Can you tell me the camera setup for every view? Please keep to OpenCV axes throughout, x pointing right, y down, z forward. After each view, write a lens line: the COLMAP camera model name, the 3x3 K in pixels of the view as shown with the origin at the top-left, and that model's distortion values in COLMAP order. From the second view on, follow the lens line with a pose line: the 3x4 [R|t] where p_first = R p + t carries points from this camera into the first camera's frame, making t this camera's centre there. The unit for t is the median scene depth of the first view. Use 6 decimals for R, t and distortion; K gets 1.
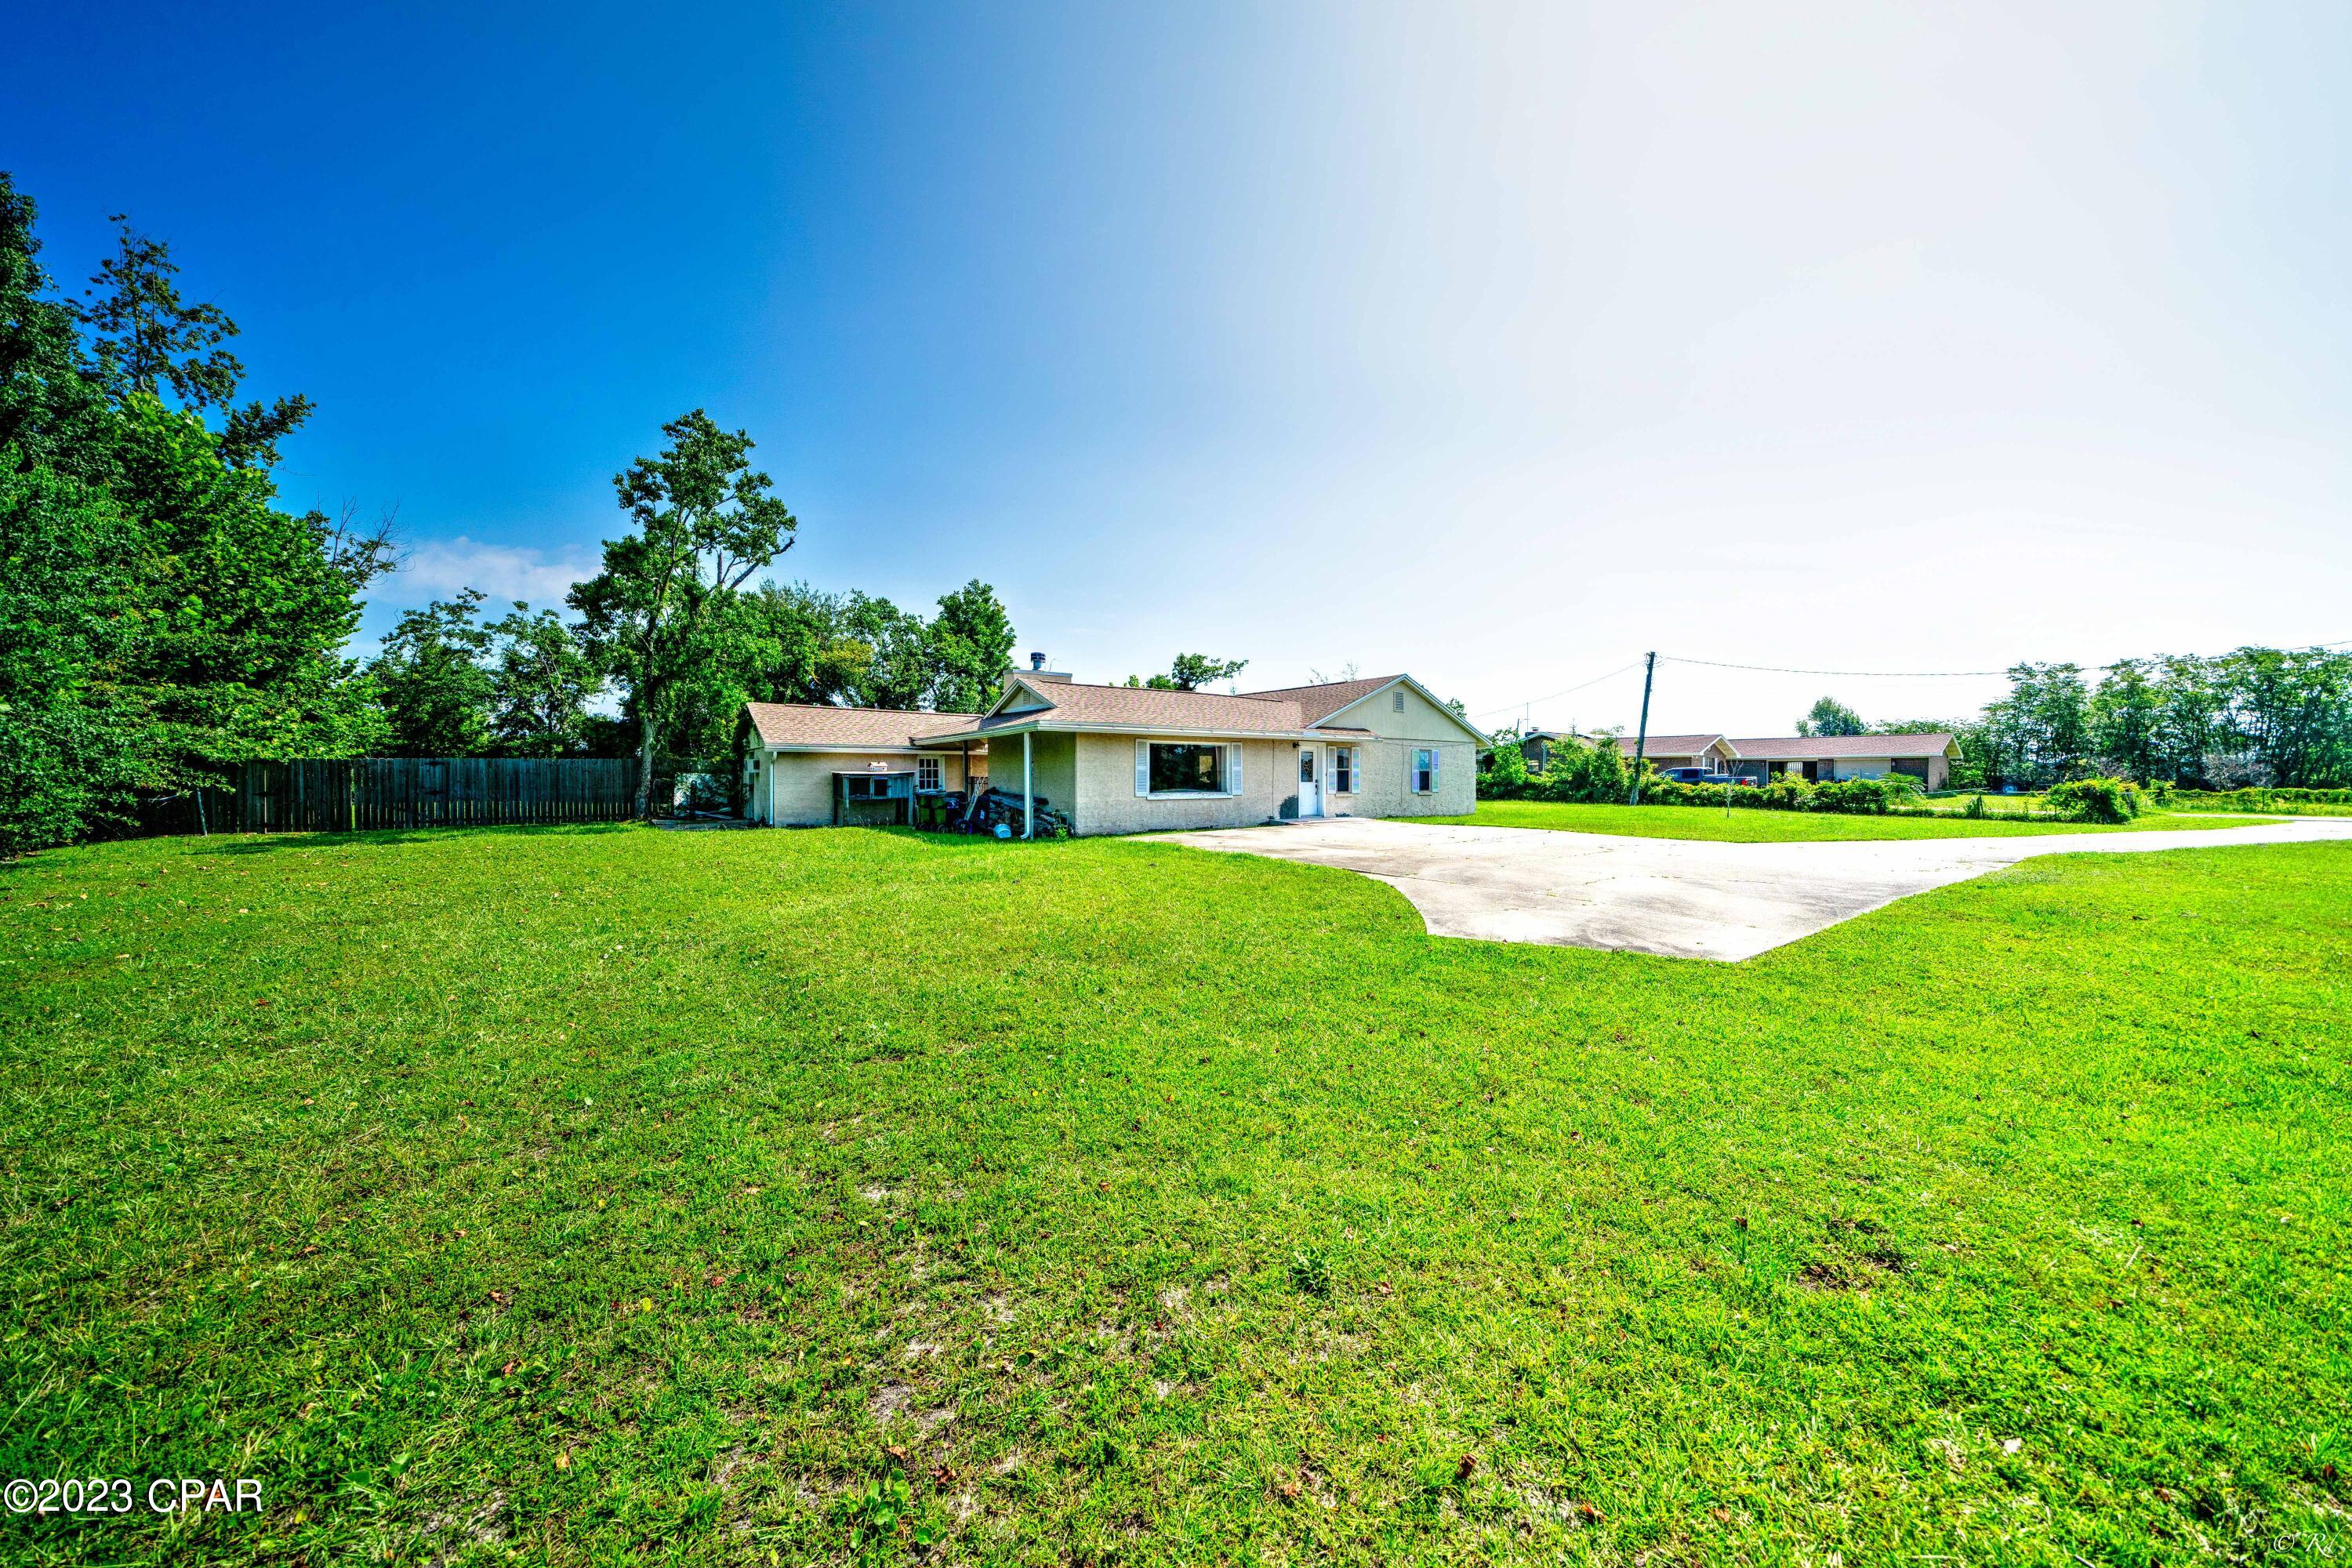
lens RADIAL K [[809.6, 0, 1176.0], [0, 809.6, 784.0], [0, 0, 1]] dist [0.001278, 0.000072]
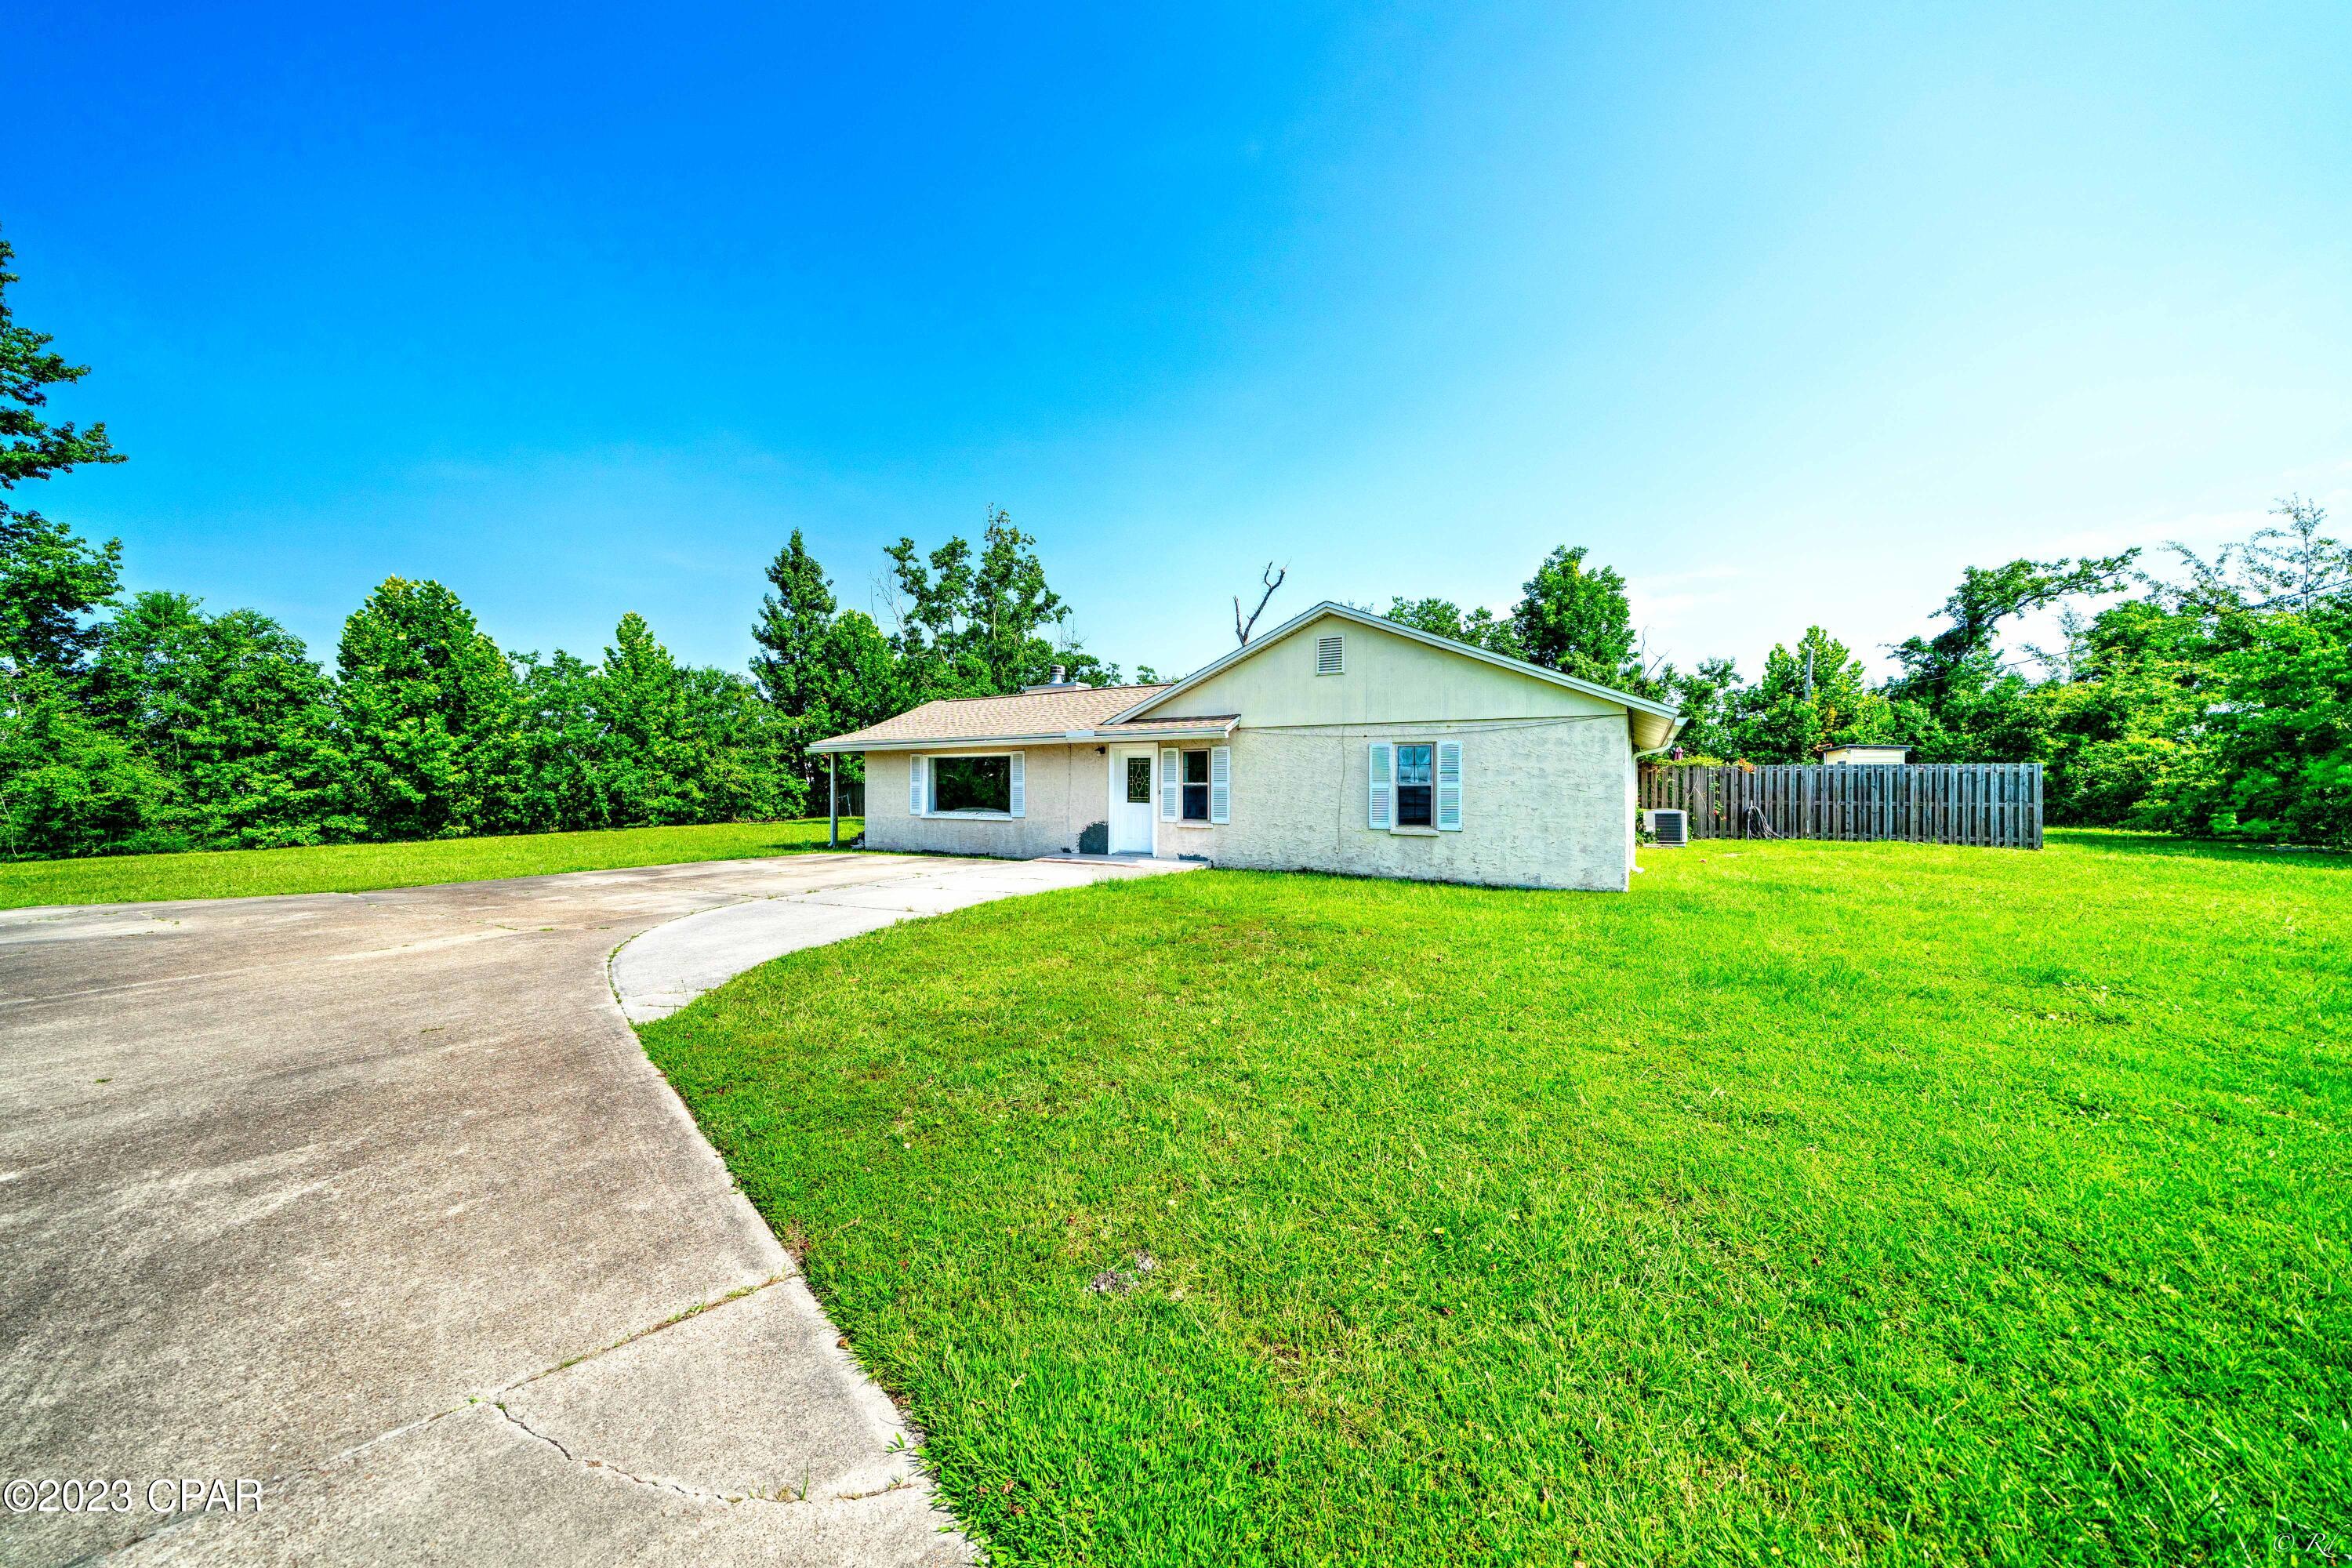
lens RADIAL K [[805.0, 0, 1176.0], [0, 805.0, 784.0], [0, 0, 1]] dist [-0.004688, 0.000109]
pose [[0.371725, -0.001840, -0.928341, 0.785752], [-0.010675, 0.999923, -0.006256, -0.014267], [0.928281, 0.012236, 0.371677, 0.768706]]
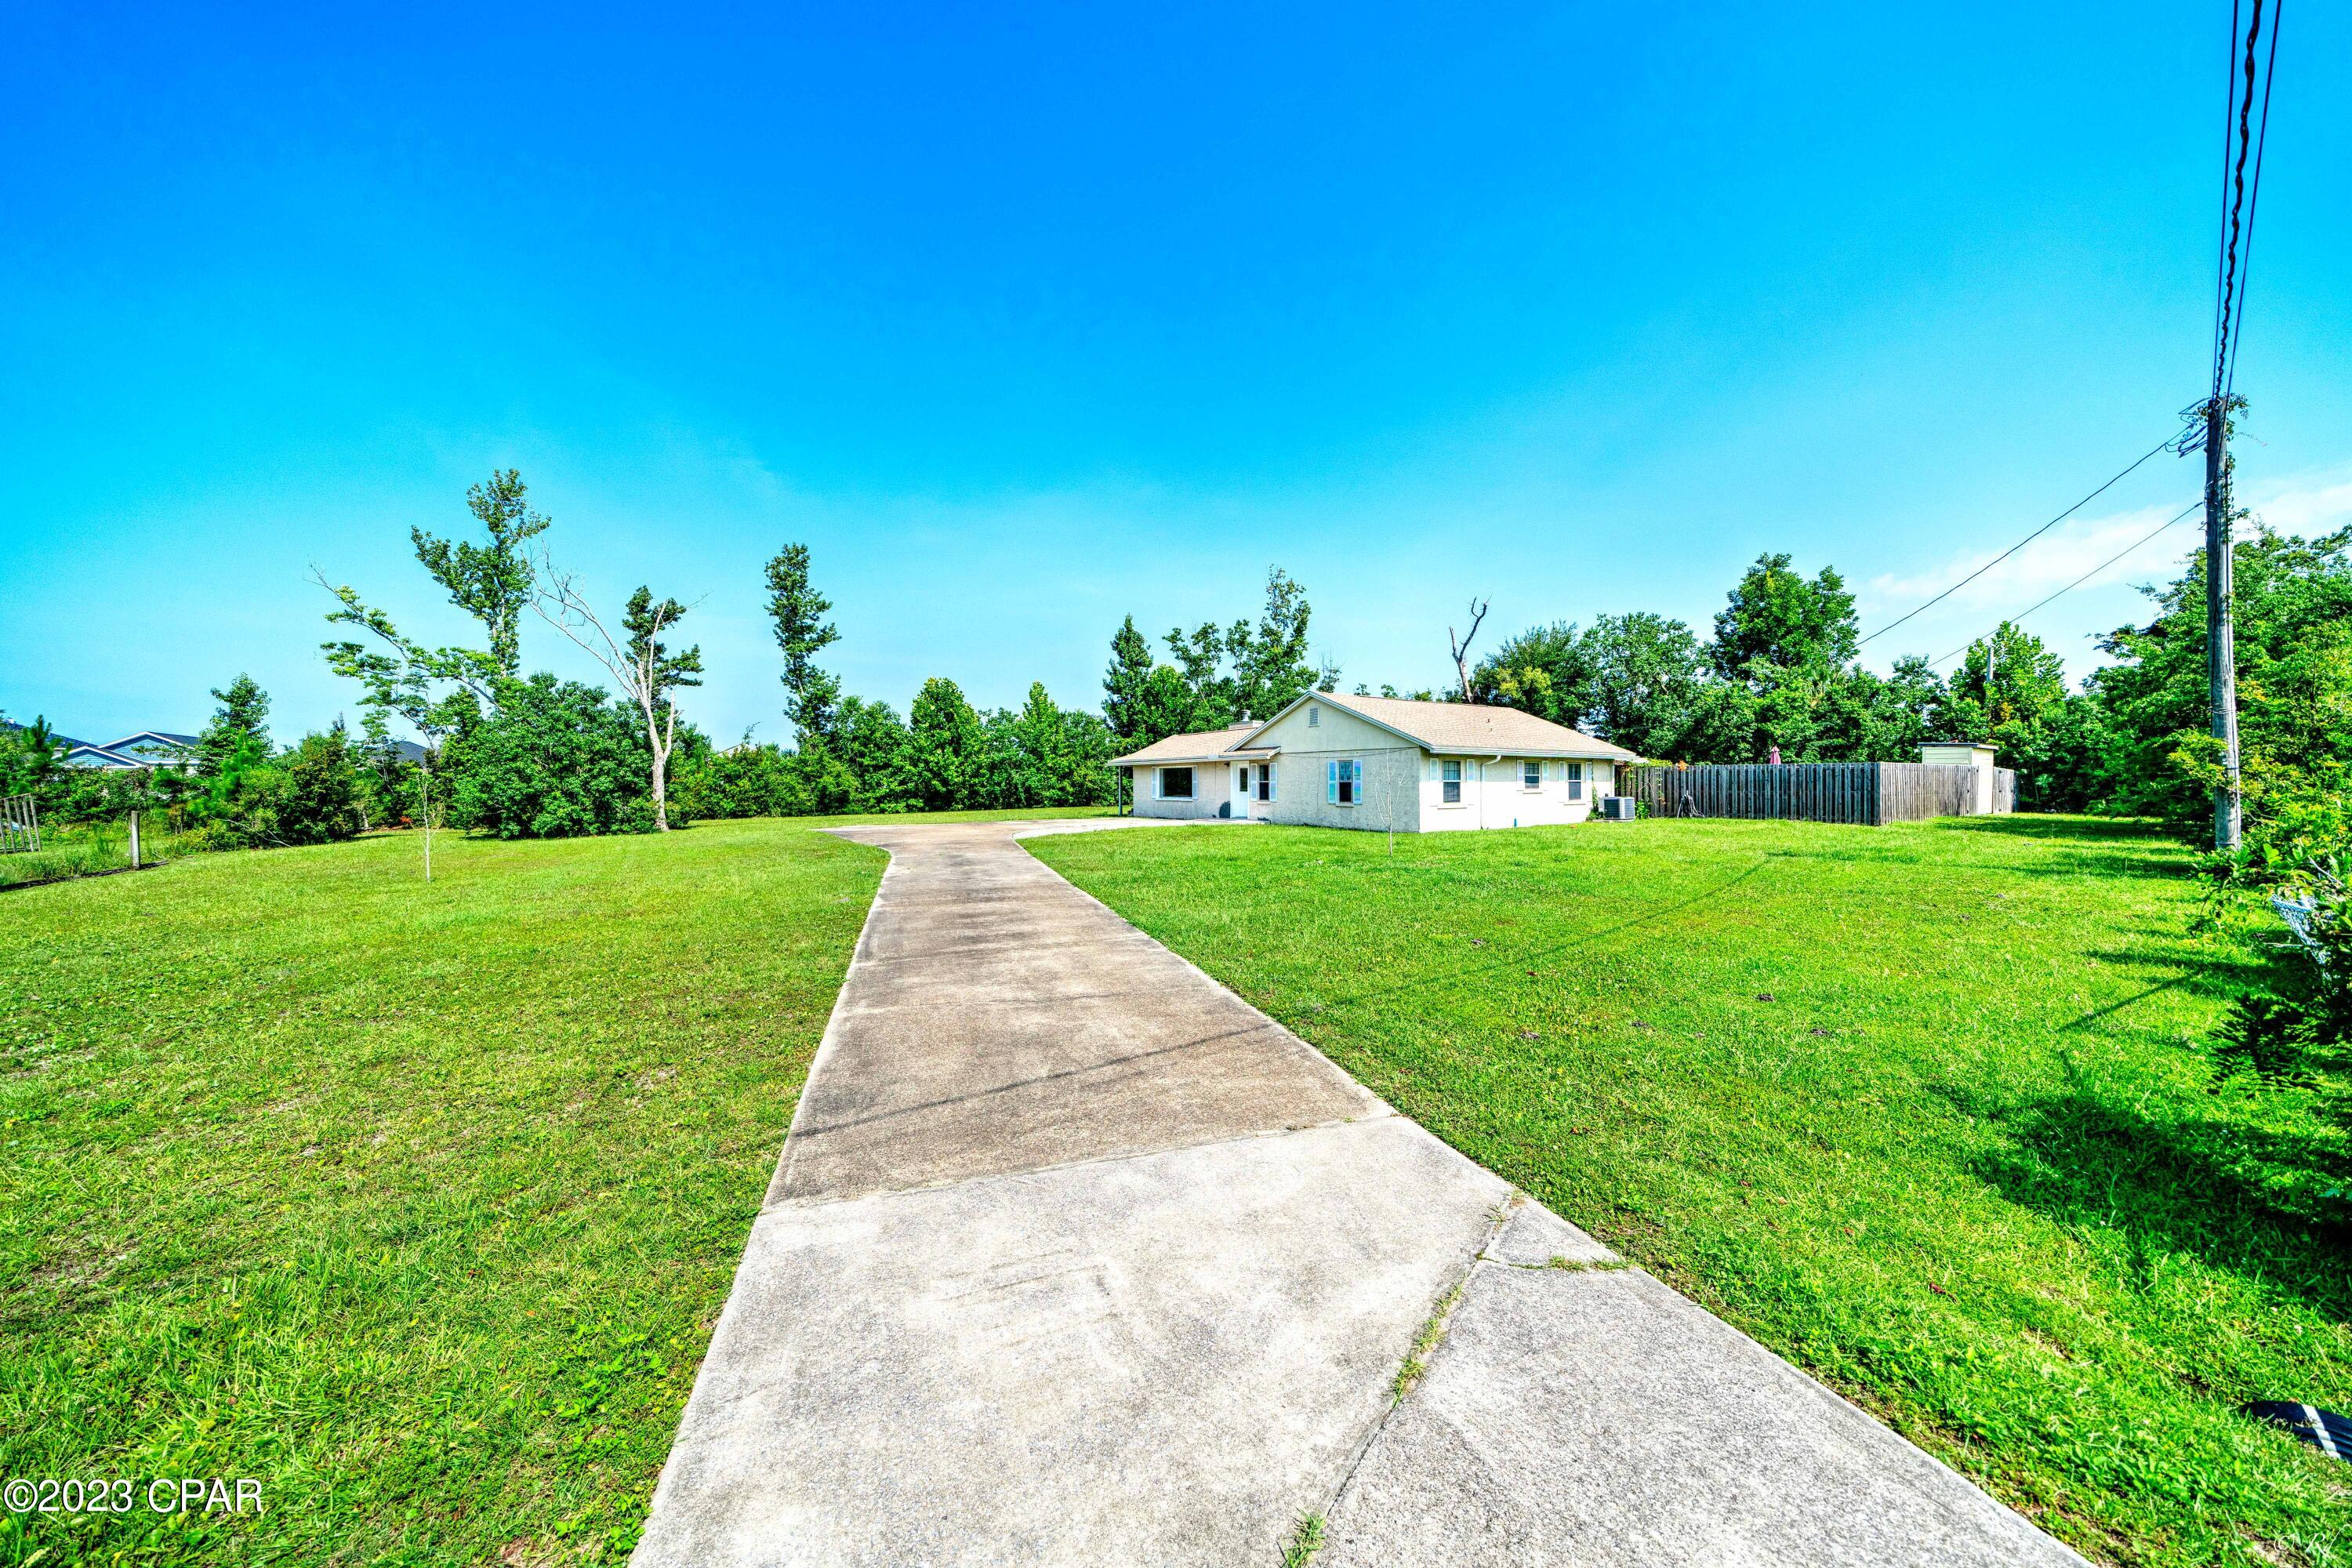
lens RADIAL K [[805.0, 0, 1176.0], [0, 805.0, 784.0], [0, 0, 1]] dist [-0.004688, 0.000109]
pose [[-0.064223, 0.001345, -0.997935, 1.440531], [-0.006828, 0.999975, 0.001788, -0.015643], [0.997912, 0.006928, -0.064212, 0.960792]]
